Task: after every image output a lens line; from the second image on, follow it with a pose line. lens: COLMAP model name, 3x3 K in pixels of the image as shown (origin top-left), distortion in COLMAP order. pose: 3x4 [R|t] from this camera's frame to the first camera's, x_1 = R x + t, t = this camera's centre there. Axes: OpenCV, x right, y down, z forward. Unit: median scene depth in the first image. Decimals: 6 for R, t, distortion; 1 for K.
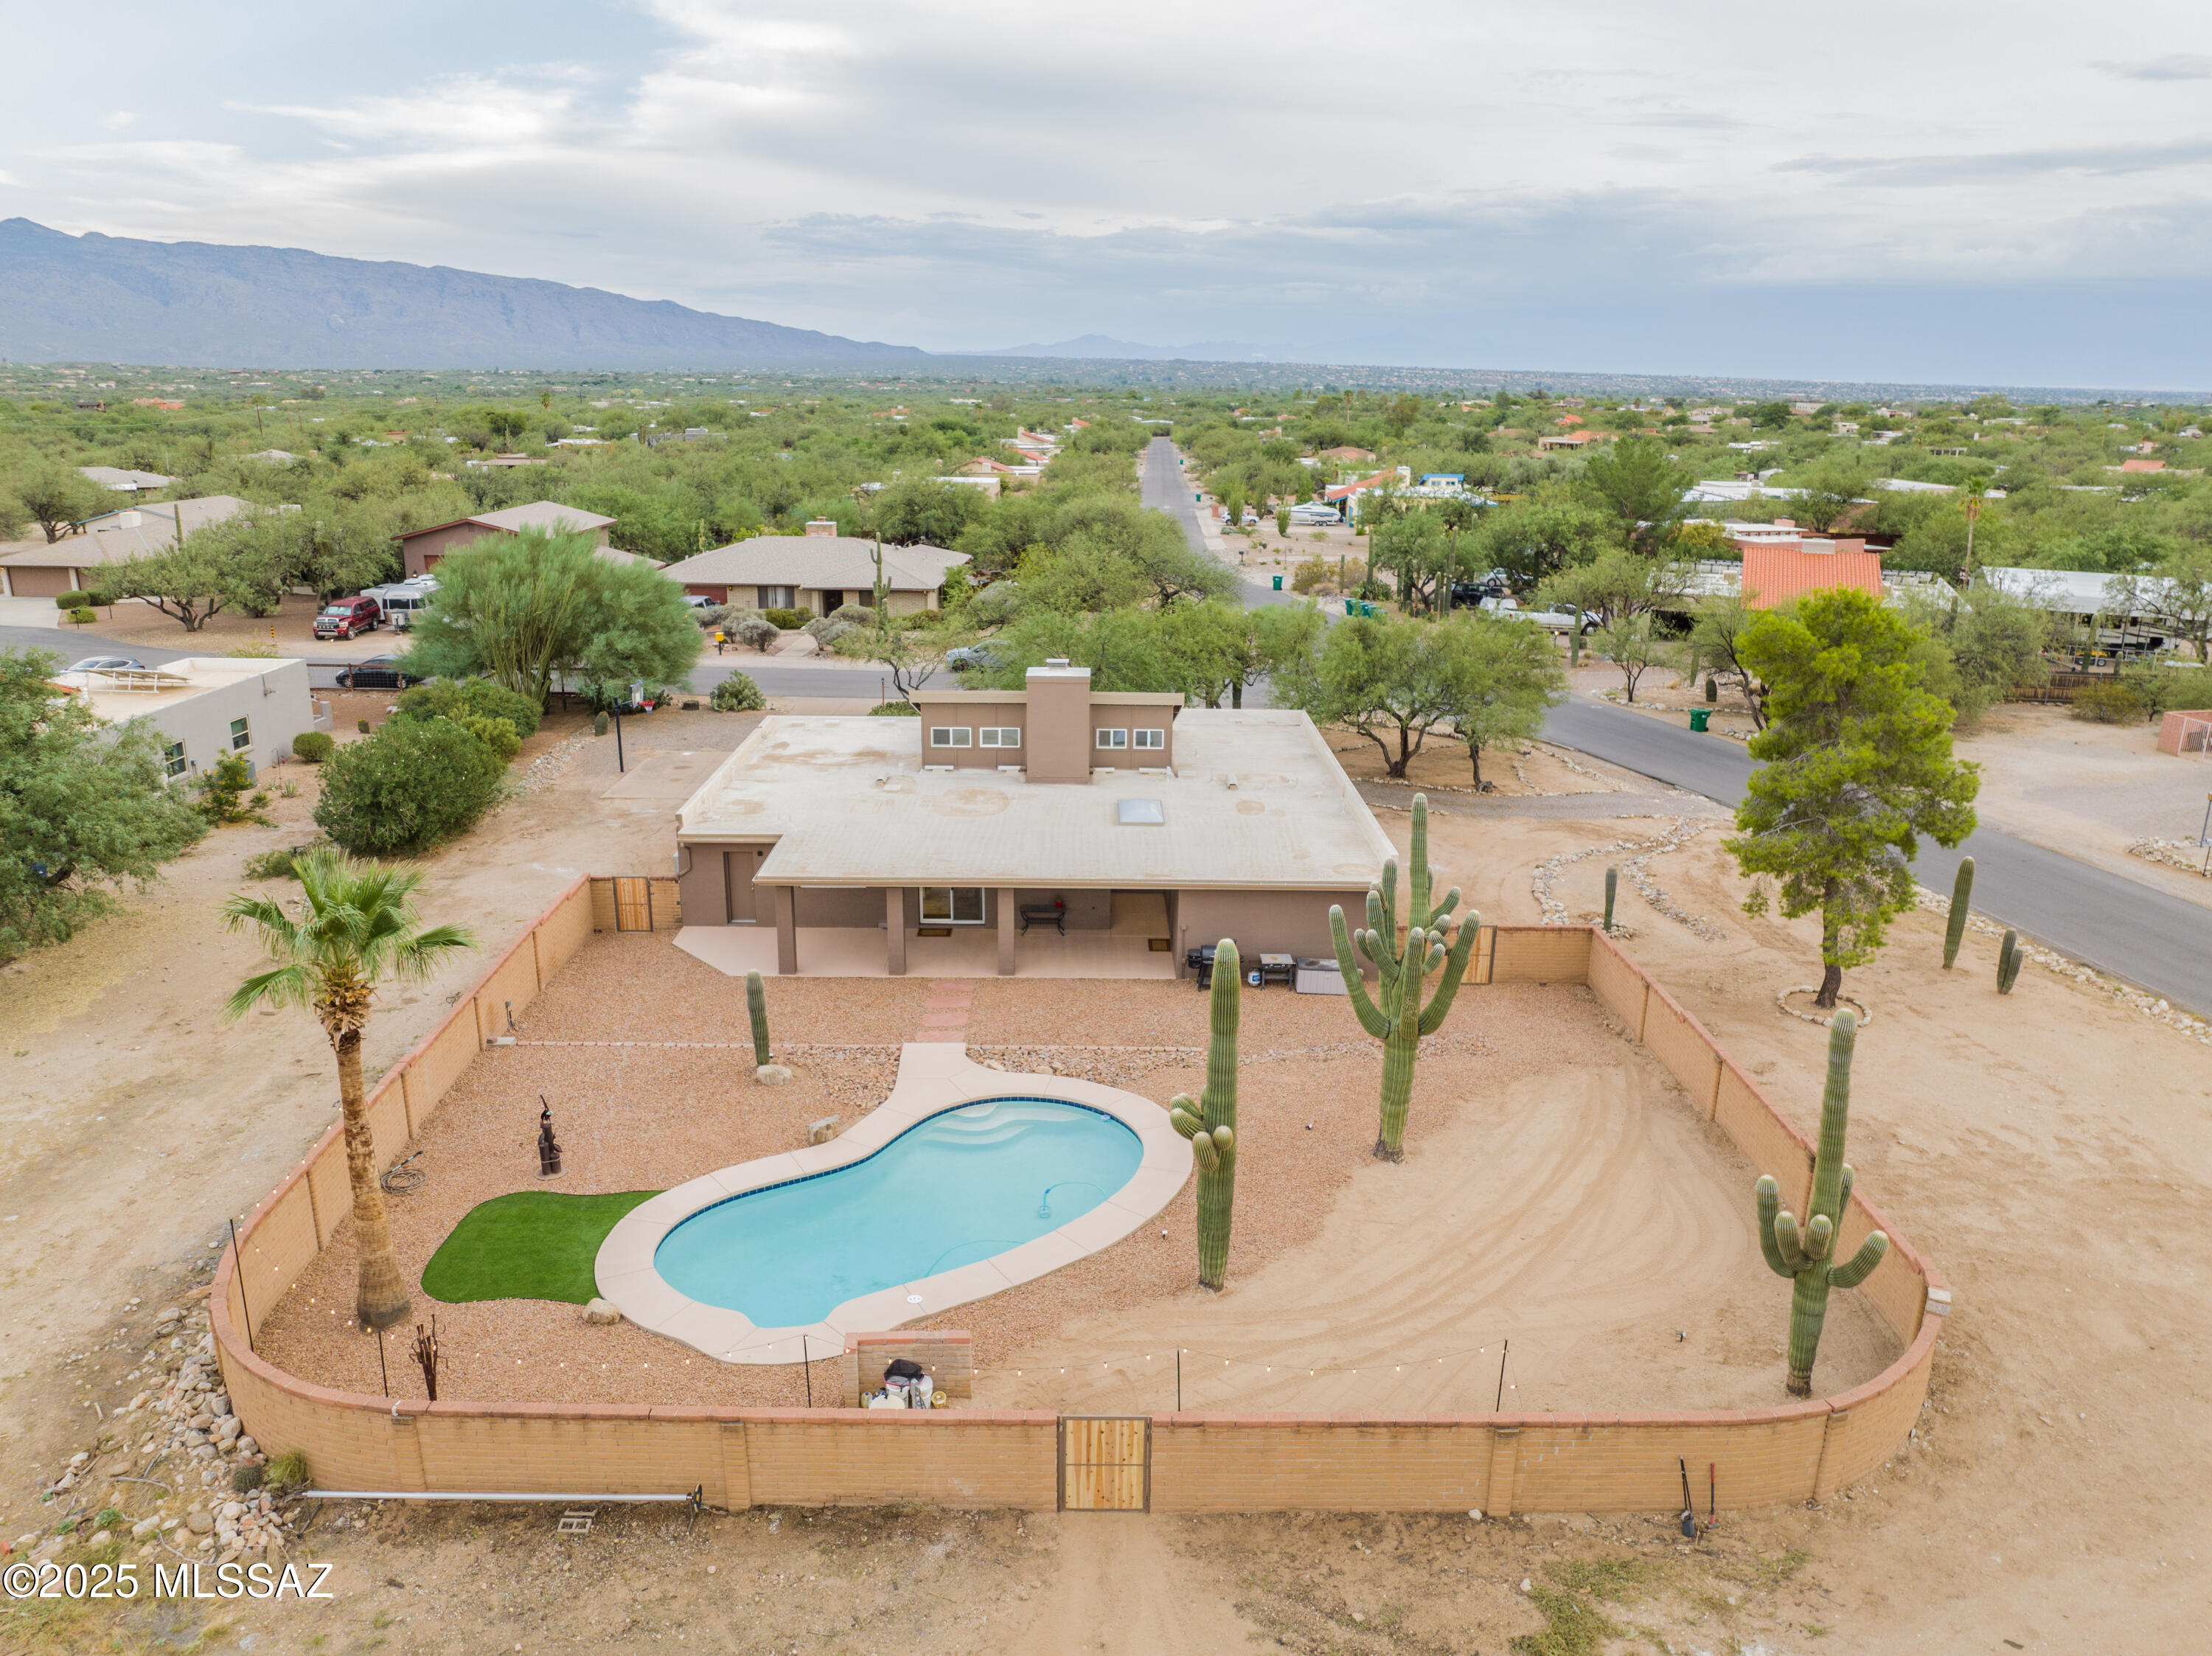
lens RADIAL K [[1542.4, 0, 1106.0], [0, 1542.4, 828.0], [0, 0, 1]] dist [-0.024062, 0.000561]
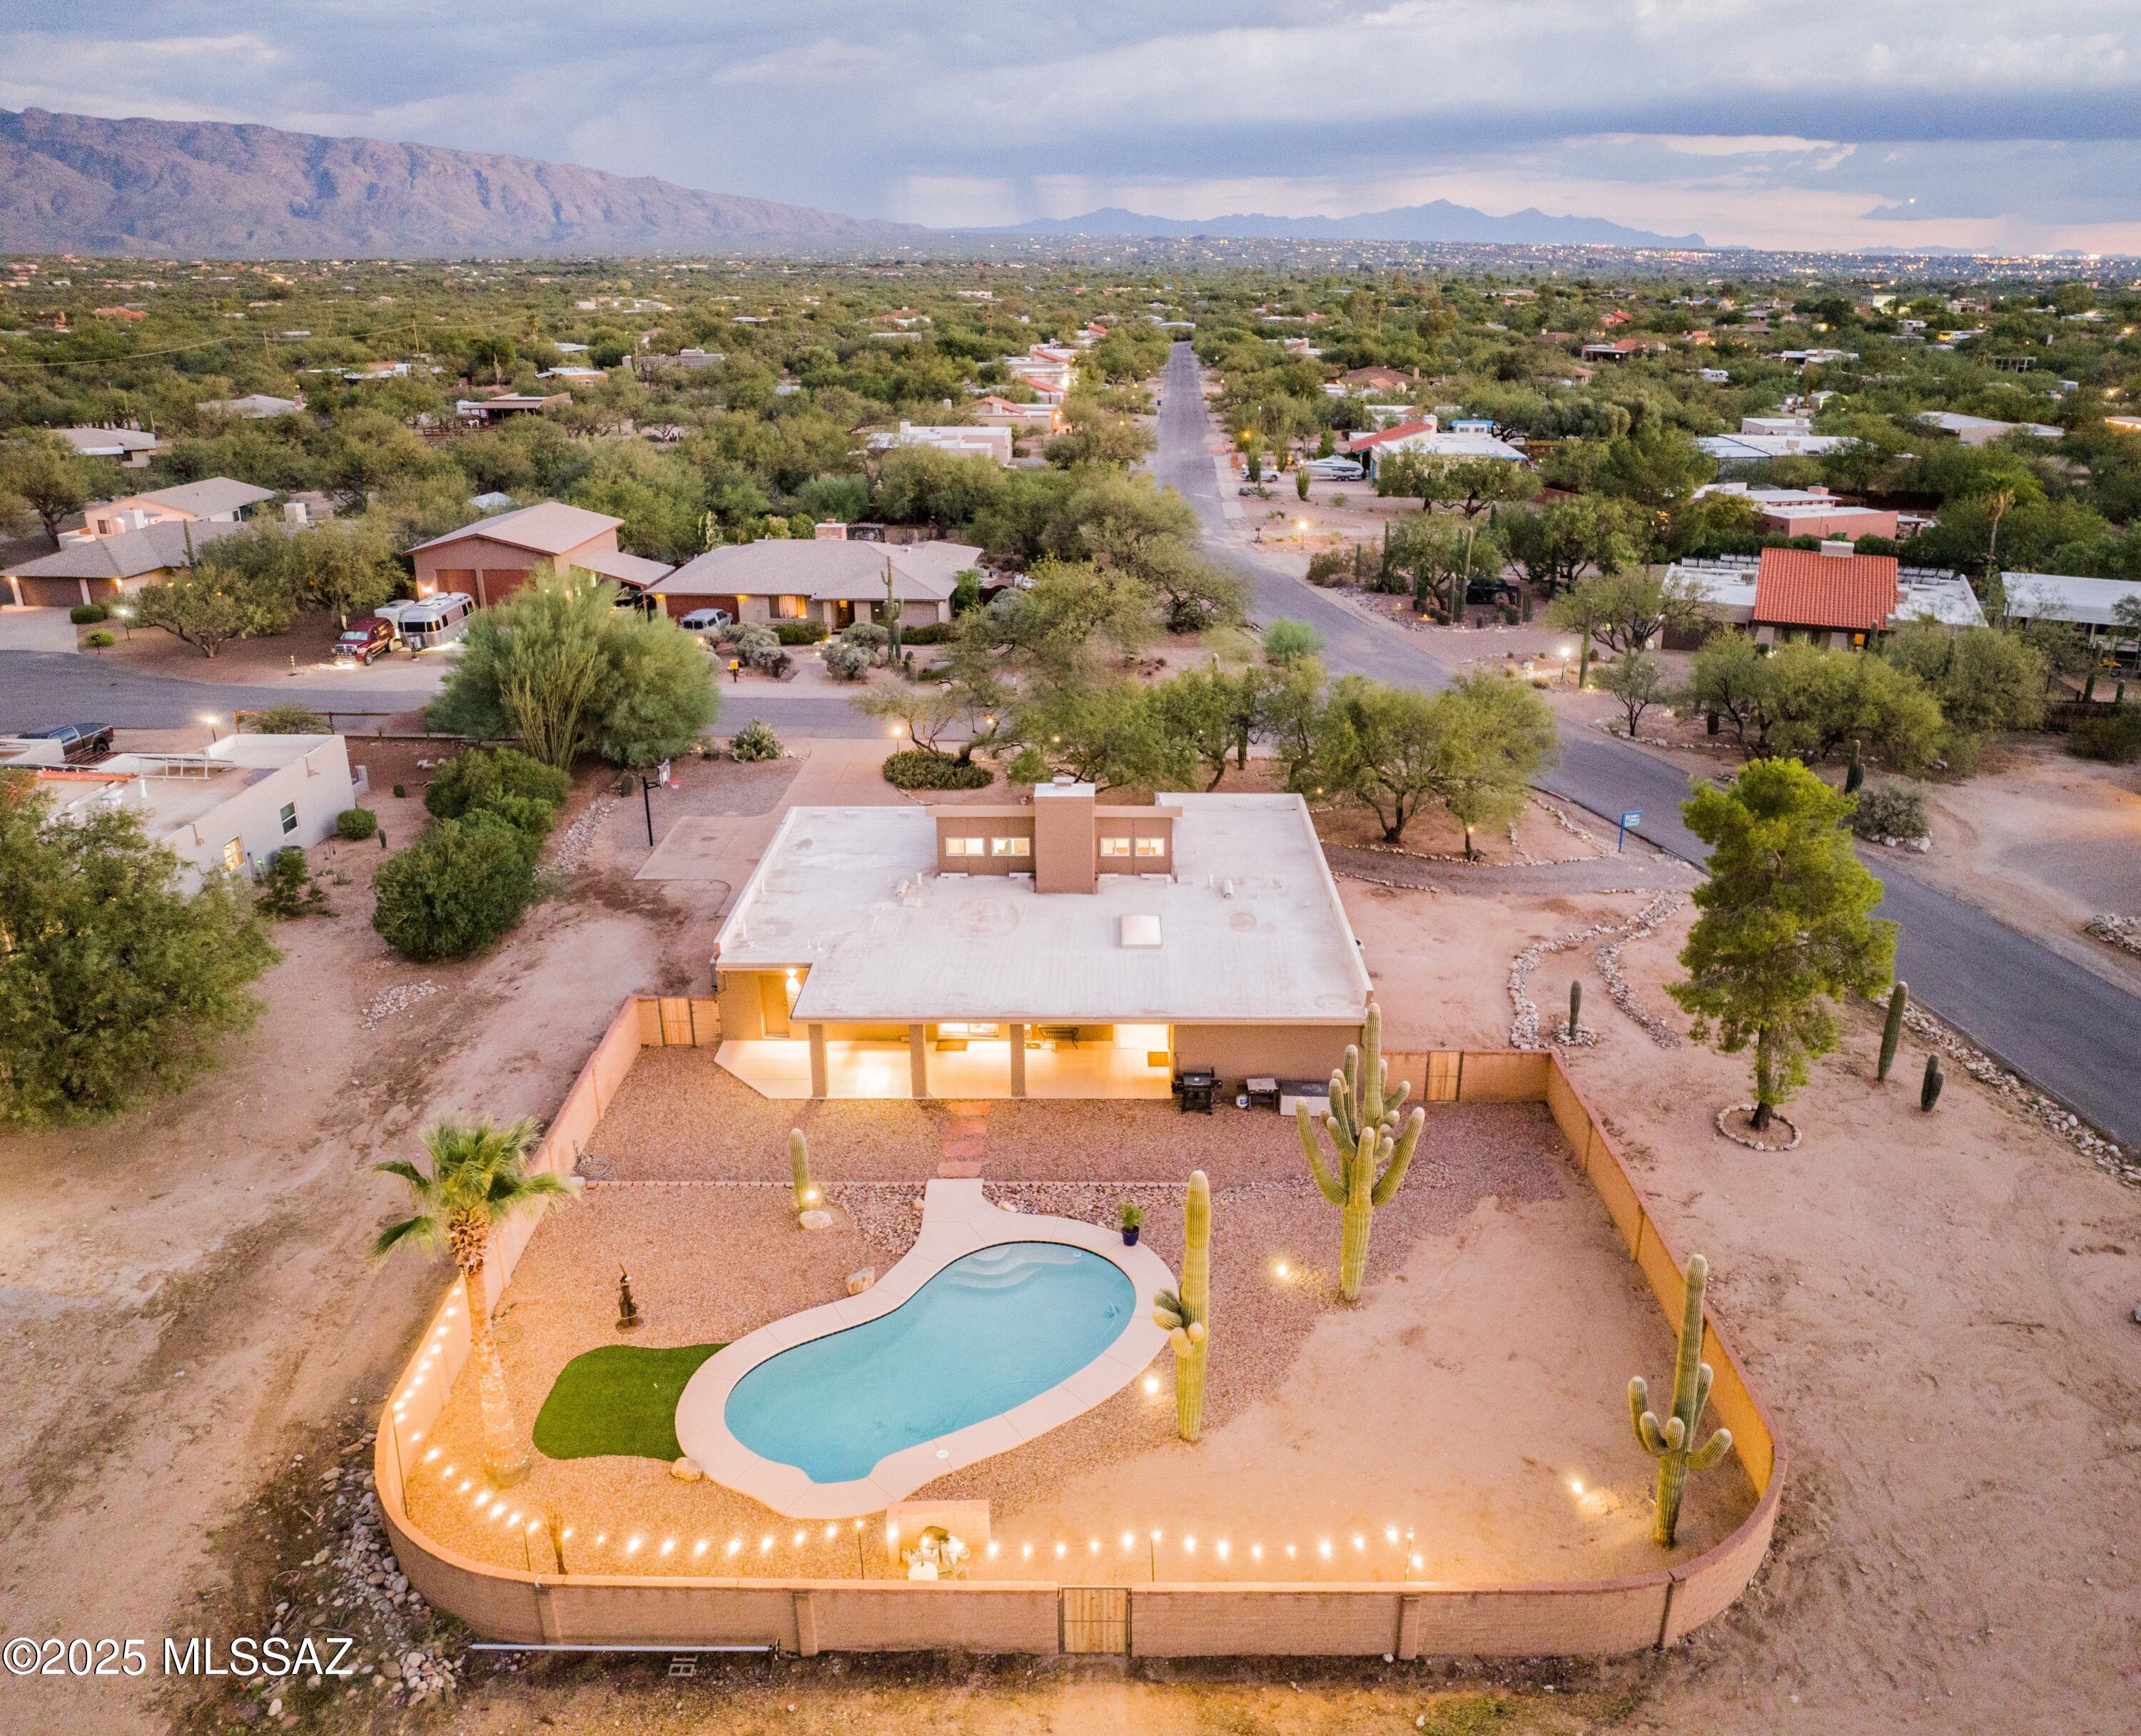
lens RADIAL K [[1611.5, 0, 1107.7], [0, 1611.5, 874.1], [0, 0, 1]] dist [-0.007742, -0.030322]
pose [[0.999897, -0.006545, -0.012753, 0.011739], [0.007563, 0.996644, 0.081513, -0.119144], [0.012177, -0.081601, 0.996591, -0.105095]]
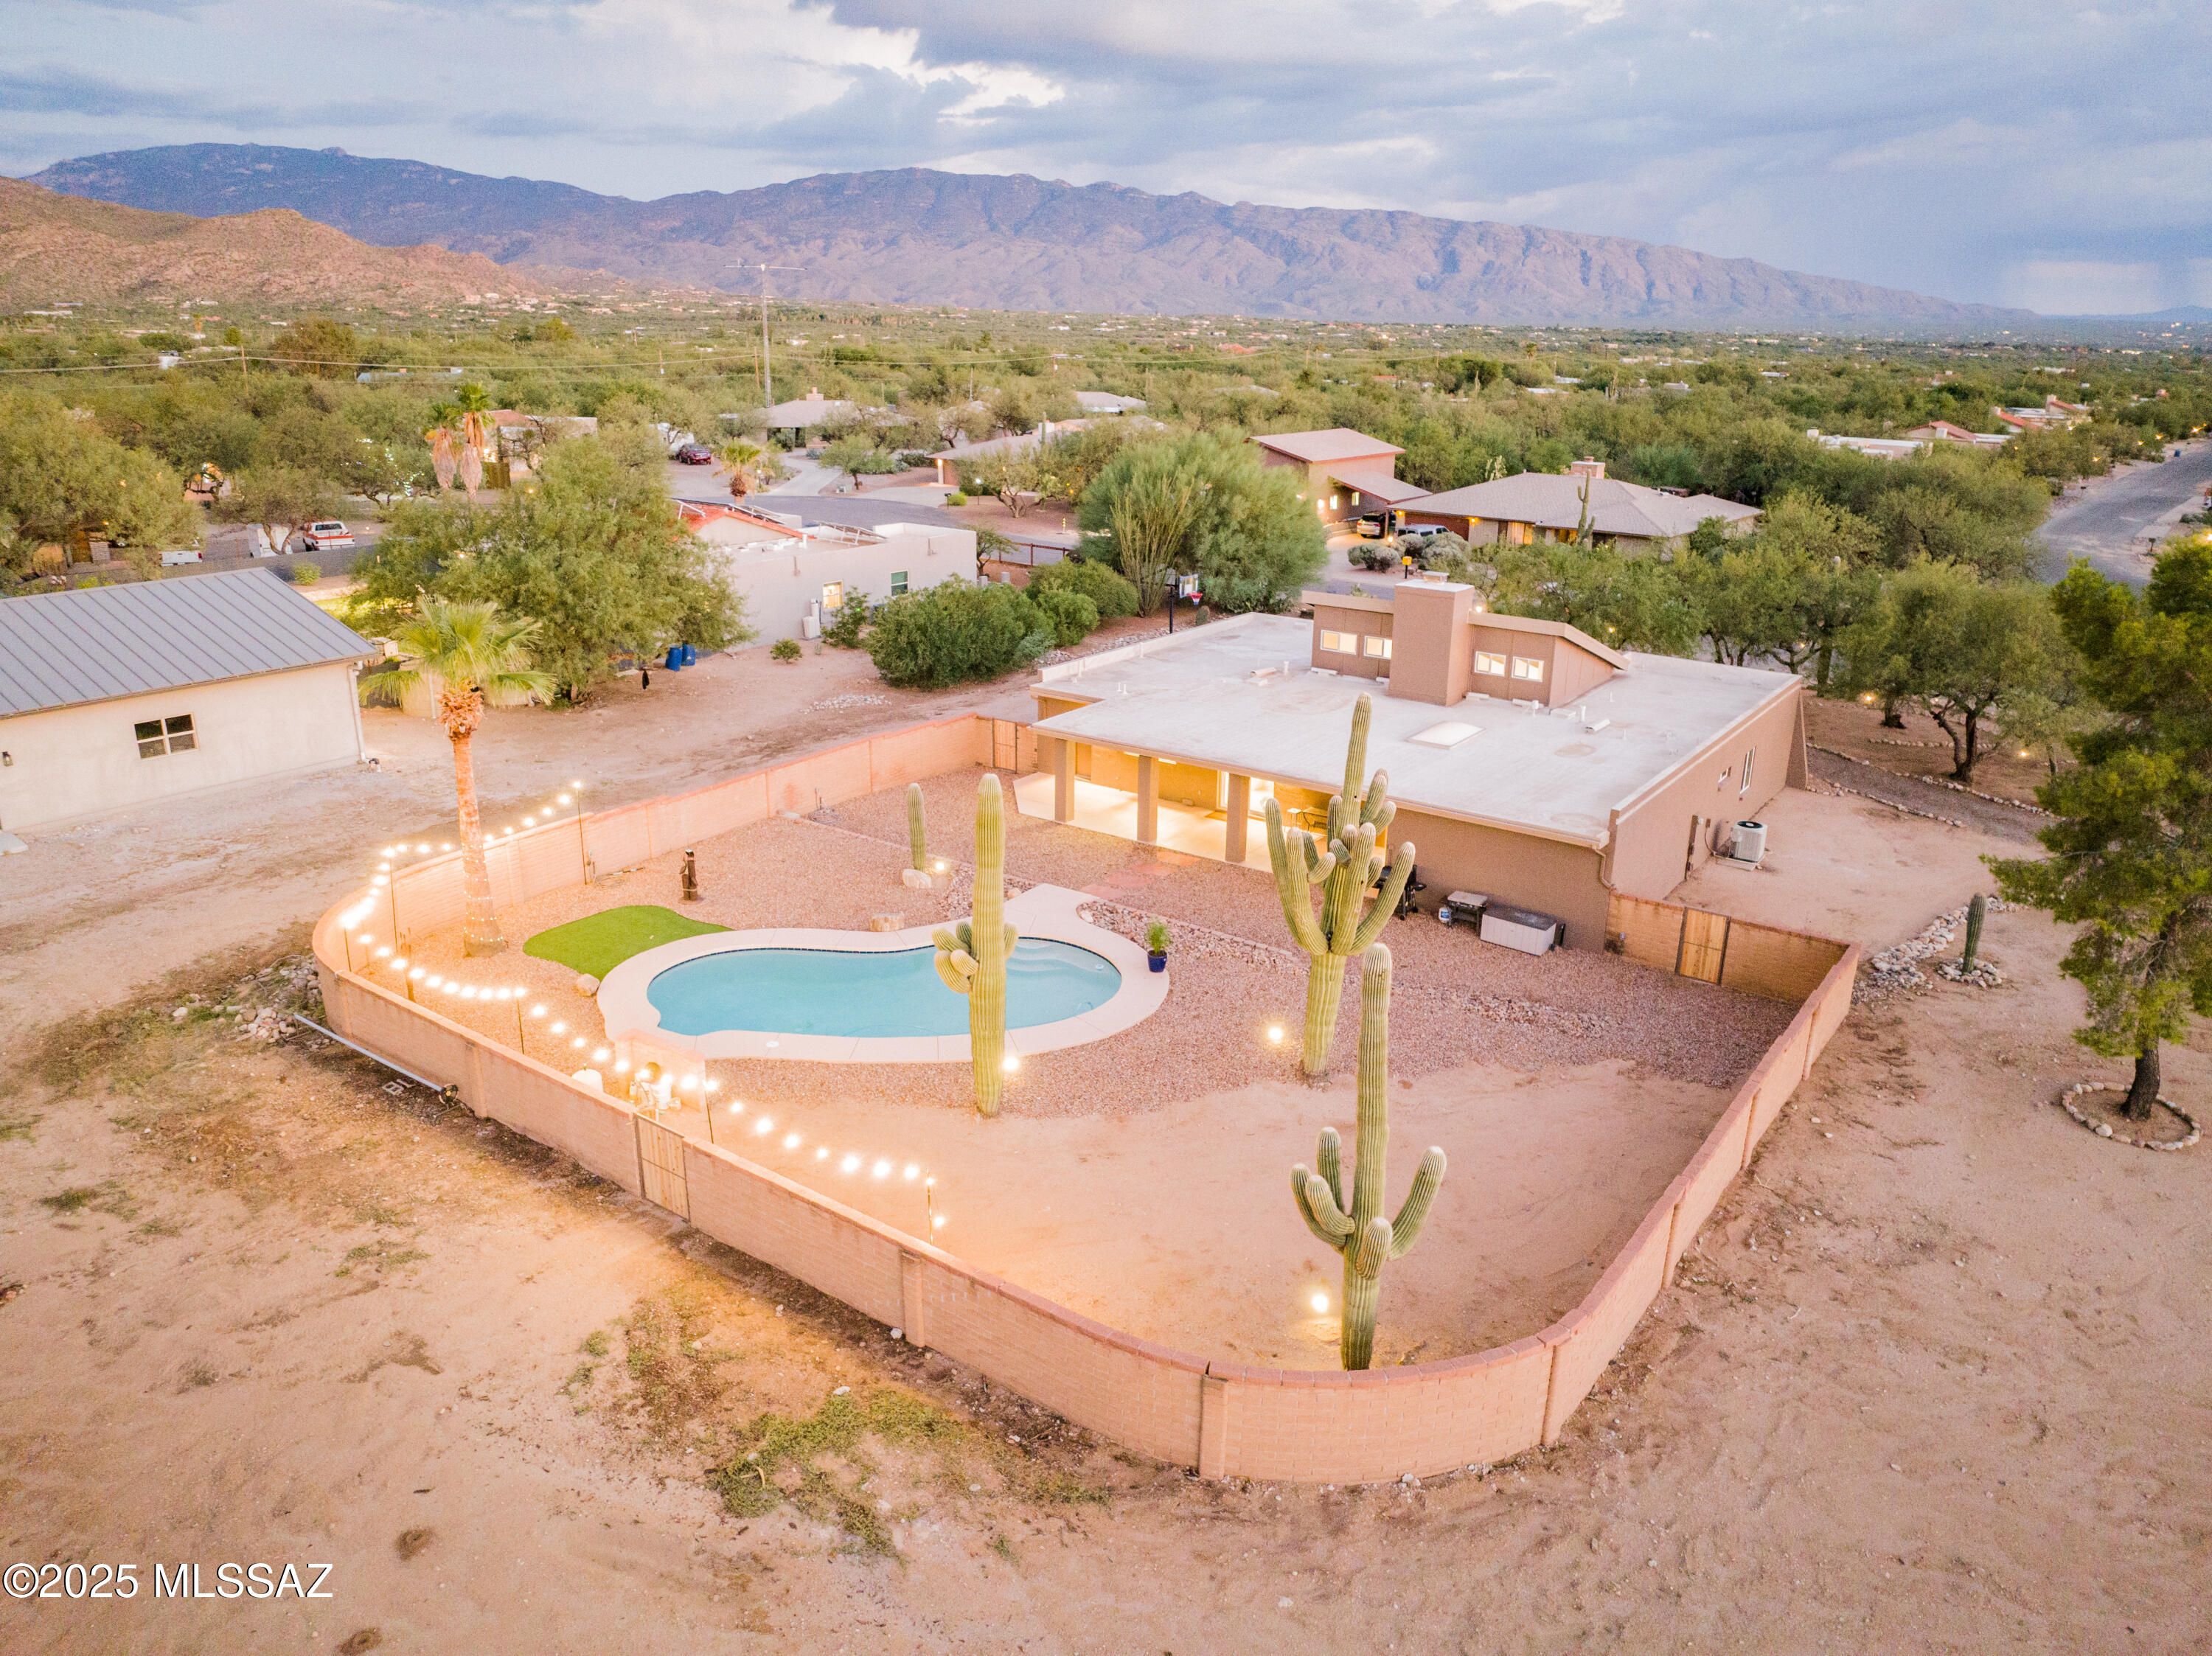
lens RADIAL K [[1526.6, 0, 1106.0], [0, 1526.6, 828.0], [0, 0, 1]] dist [-0.002613, -0.001091]
pose [[0.803351, 0.184755, -0.566121, 0.331867], [-0.168731, 0.982316, 0.081144, 0.004196], [0.571101, 0.030335, 0.820319, 0.091121]]
